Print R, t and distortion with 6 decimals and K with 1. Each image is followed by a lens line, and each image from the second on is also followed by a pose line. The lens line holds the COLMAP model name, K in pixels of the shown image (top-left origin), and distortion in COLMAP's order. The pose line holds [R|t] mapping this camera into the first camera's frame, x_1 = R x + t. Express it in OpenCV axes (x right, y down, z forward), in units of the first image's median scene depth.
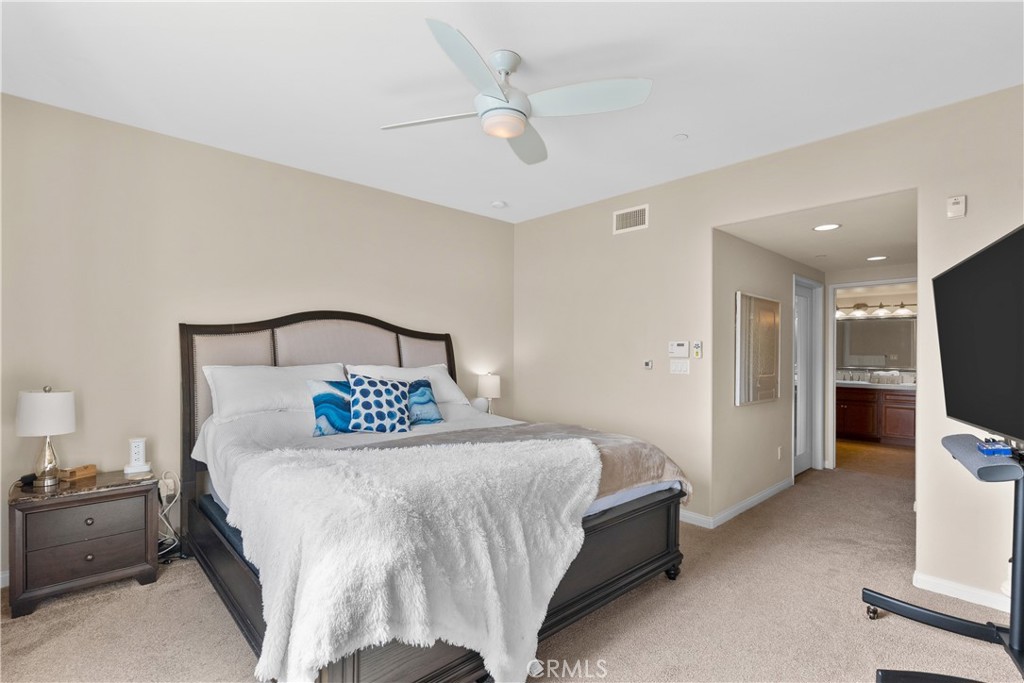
lens RADIAL K [[476.7, 0, 511.4], [0, 476.7, 354.8], [0, 0, 1]] dist [-0.000526, 0.000022]
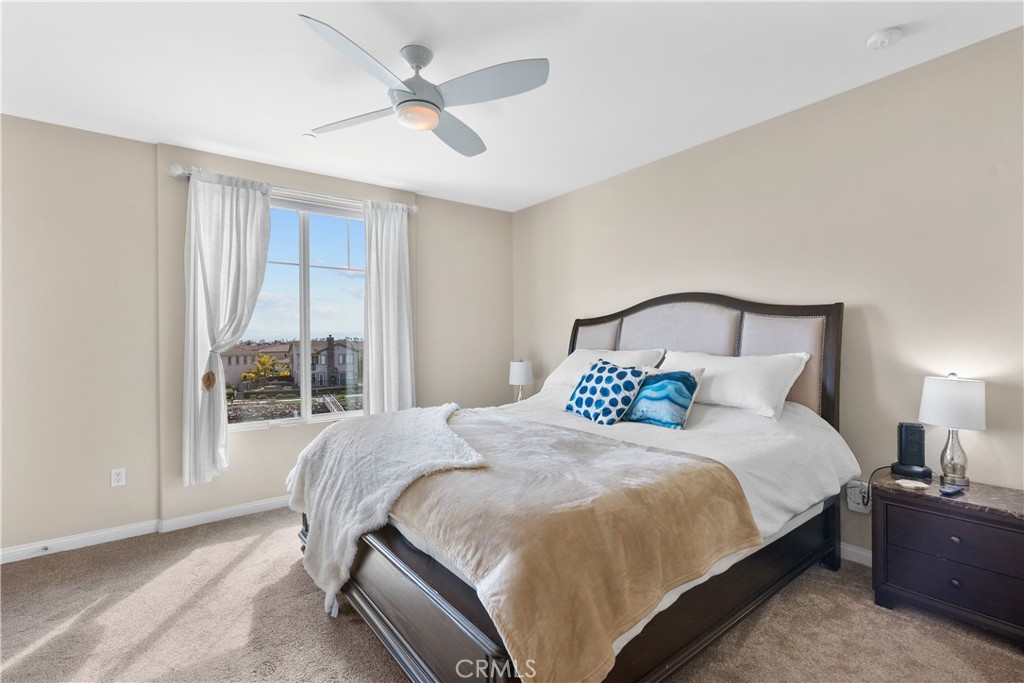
lens RADIAL K [[466.6, 0, 509.7], [0, 466.6, 341.4], [0, 0, 1]] dist [-0.003382, 0.000876]
pose [[-0.093070, -0.003818, -0.995652, 0.648997], [0.006579, 0.999968, -0.004449, 0.005055], [0.995638, -0.006964, -0.093042, 0.855441]]
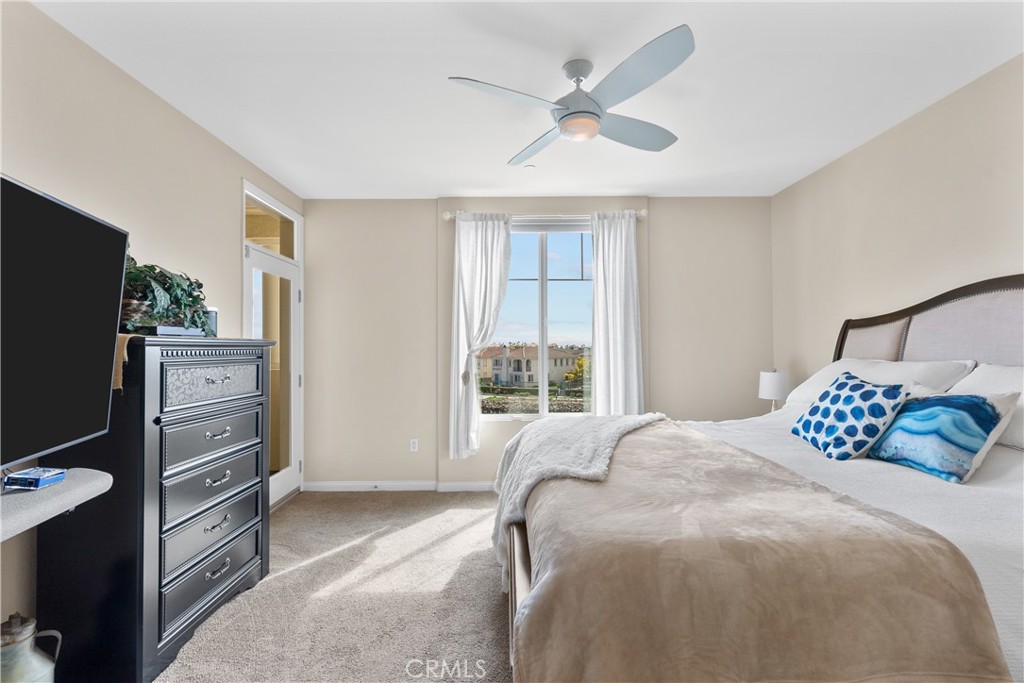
lens RADIAL K [[460.1, 0, 510.8], [0, 460.1, 340.9], [0, 0, 1]] dist [-0.003907, 0.000577]
pose [[-0.671117, -0.014290, -0.741214, 0.557102], [-0.001069, 0.999832, -0.018309, 0.003416], [0.741351, -0.011495, -0.671019, 1.042517]]
